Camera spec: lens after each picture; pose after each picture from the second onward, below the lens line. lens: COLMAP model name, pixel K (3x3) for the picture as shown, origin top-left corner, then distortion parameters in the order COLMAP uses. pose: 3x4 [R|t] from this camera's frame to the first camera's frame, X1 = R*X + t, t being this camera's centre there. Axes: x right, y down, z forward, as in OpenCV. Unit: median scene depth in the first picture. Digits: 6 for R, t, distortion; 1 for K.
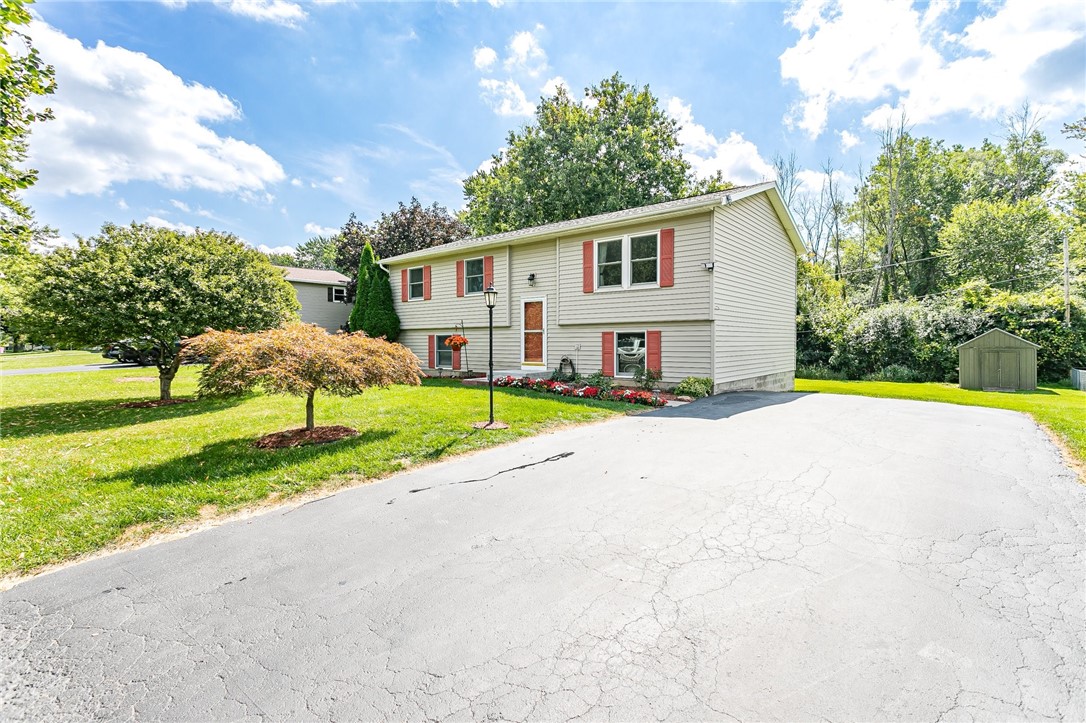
lens RADIAL K [[515.4, 0, 543.8], [0, 515.4, 357.2], [0, 0, 1]] dist [0.003122, -0.000388]
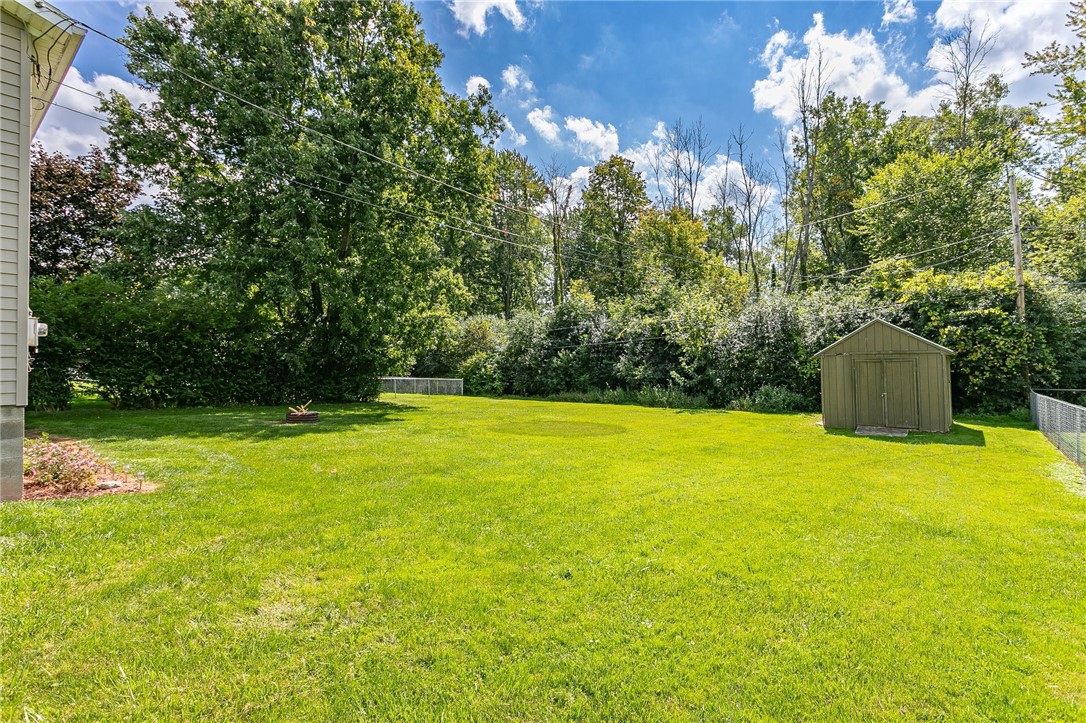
lens RADIAL K [[515.4, 0, 549.1], [0, 515.4, 355.4], [0, 0, 1]] dist [0.003122, -0.000388]
pose [[0.999986, -0.001570, -0.004975, 0.211964], [0.001353, 0.999060, -0.043335, 0.002719], [0.005039, 0.043328, 0.999048, 0.179981]]
